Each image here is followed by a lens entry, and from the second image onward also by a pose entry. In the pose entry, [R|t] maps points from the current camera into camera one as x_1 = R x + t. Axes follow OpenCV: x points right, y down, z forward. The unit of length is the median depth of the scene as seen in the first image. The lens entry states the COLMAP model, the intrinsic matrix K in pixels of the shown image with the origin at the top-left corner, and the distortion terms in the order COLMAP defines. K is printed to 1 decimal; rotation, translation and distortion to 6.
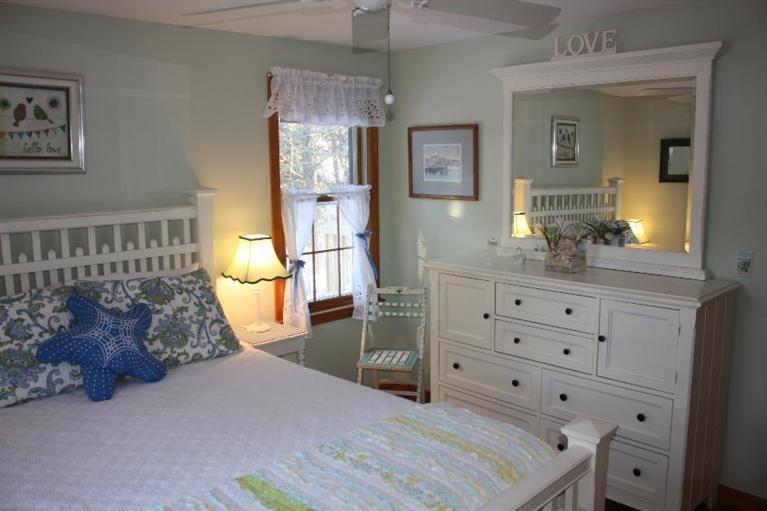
lens RADIAL K [[650.3, 0, 390.8], [0, 650.3, 262.4], [0, 0, 1]] dist [-0.100236, 0.023047]
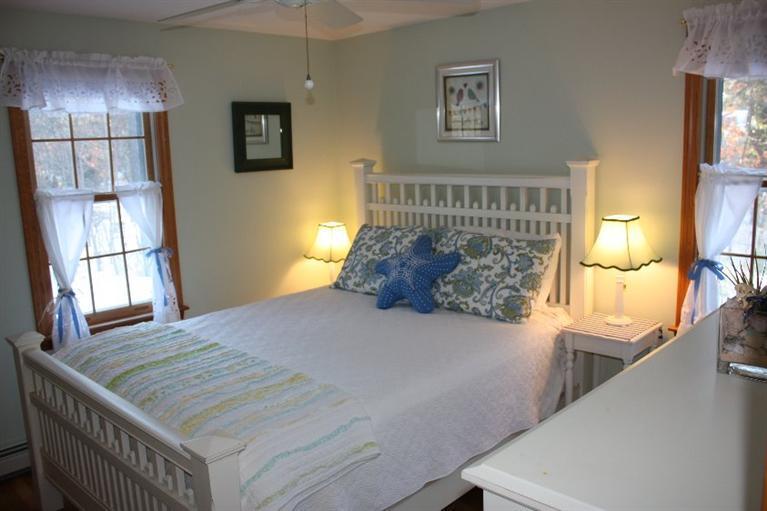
lens RADIAL K [[650.3, 0, 390.6], [0, 650.3, 251.4], [0, 0, 1]] dist [-0.100236, 0.023047]
pose [[0.033680, 0.174095, -0.984153, 0.770418], [-0.125660, 0.977635, 0.168642, -0.122265], [0.991502, 0.117988, 0.054803, 0.780359]]
